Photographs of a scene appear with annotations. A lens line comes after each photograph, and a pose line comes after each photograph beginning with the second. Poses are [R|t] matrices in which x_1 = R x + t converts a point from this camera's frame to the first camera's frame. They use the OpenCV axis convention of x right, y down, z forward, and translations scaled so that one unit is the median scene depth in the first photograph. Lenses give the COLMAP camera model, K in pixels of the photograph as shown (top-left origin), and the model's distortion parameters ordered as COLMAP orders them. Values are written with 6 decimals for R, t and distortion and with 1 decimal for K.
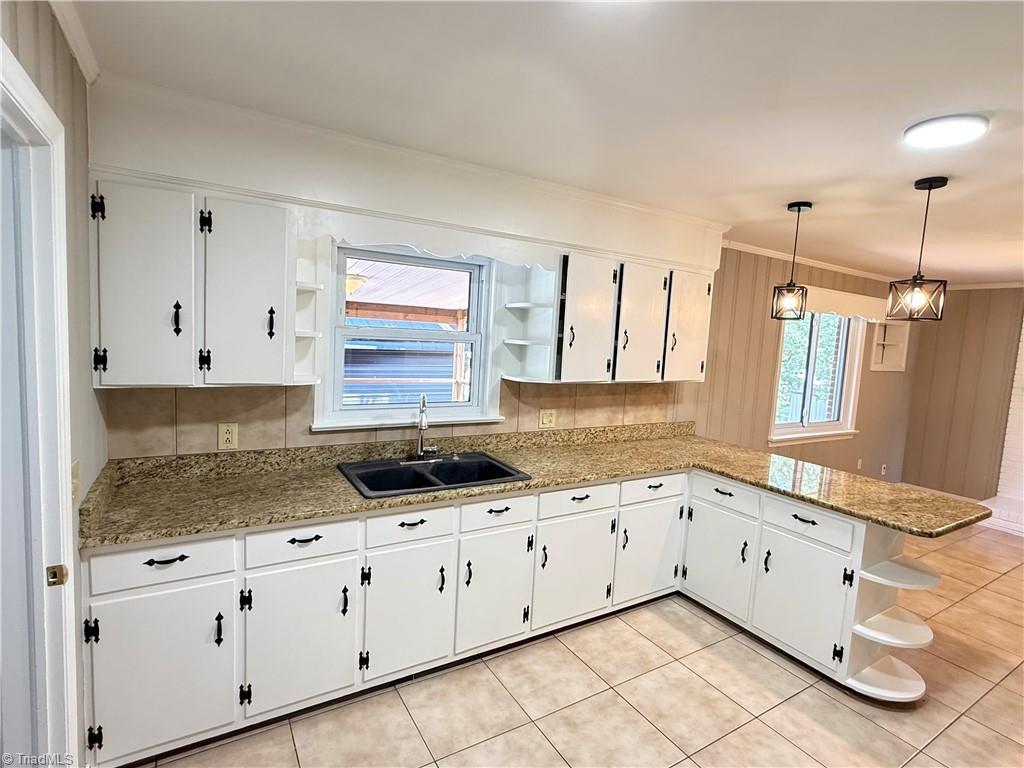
lens RADIAL K [[517.2, 0, 512.0], [0, 517.2, 383.7], [0, 0, 1]] dist [0.001601, 0.000214]
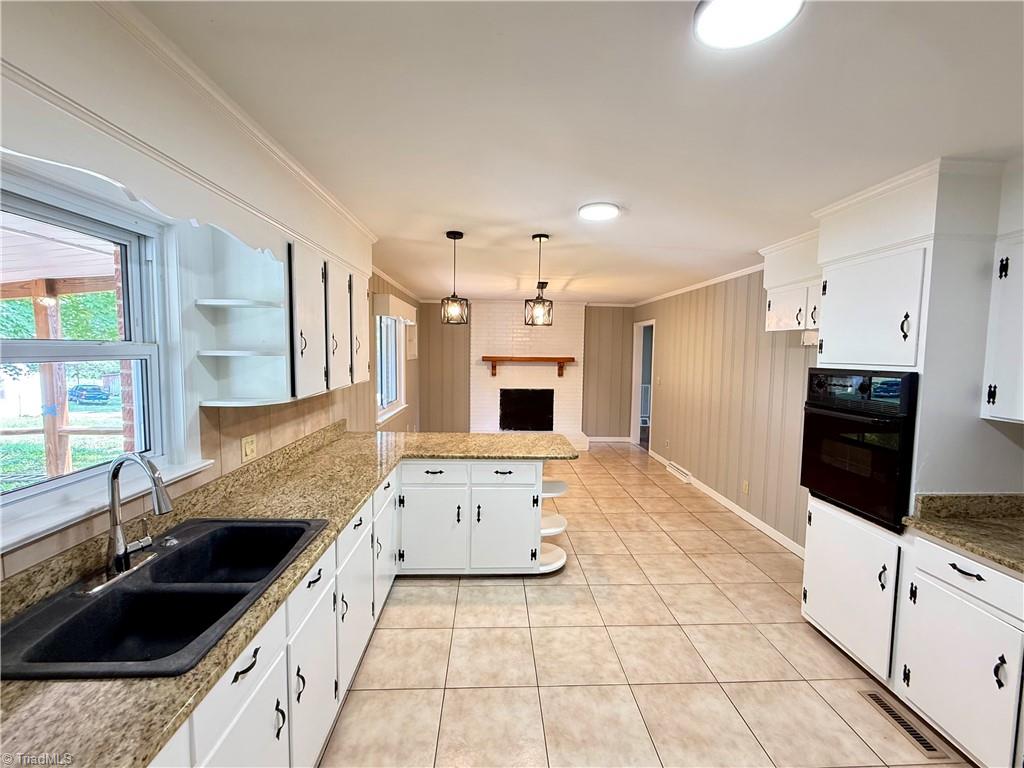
lens RADIAL K [[437.0, 0, 514.5], [0, 437.0, 384.3], [0, 0, 1]] dist [0.002520, 0.000323]
pose [[0.477869, -0.116962, 0.870610, -0.340870], [0.096661, 0.992079, 0.080225, -0.048231], [-0.873097, 0.045817, 0.485389, 0.356078]]
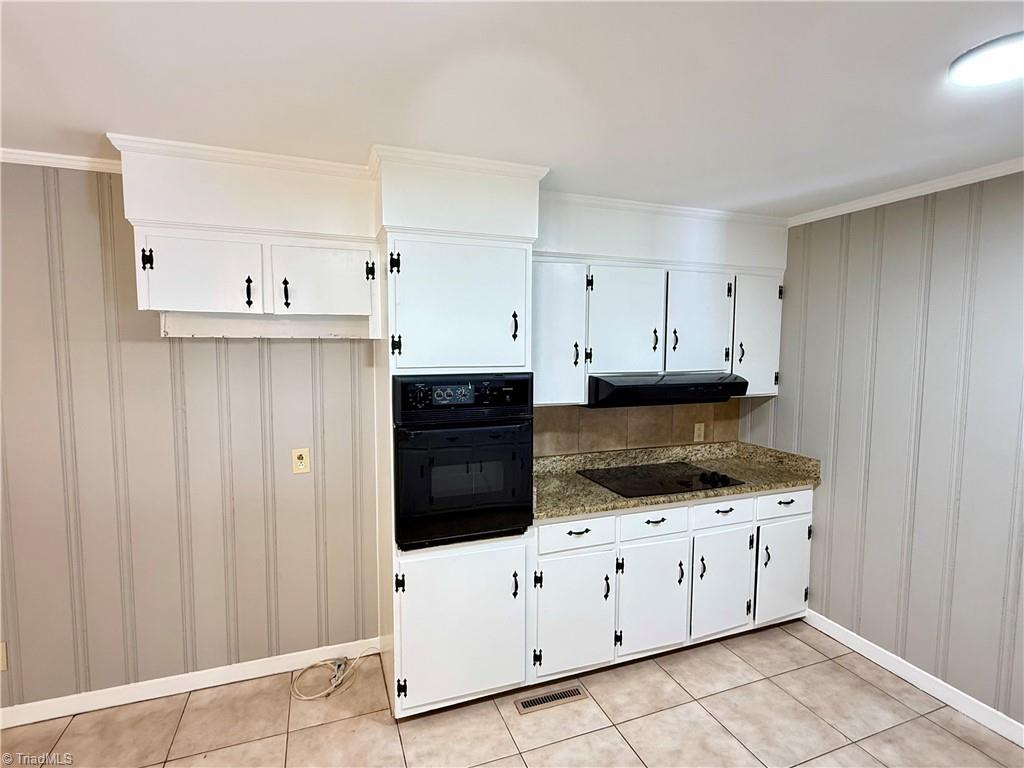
lens RADIAL K [[517.2, 0, 509.4], [0, 517.2, 385.8], [0, 0, 1]] dist [0.001601, 0.000214]
pose [[-0.980651, -0.076100, 0.180365, 0.391029], [-0.042034, 0.981713, 0.185670, -0.078849], [-0.191196, 0.174496, -0.965917, 0.907656]]
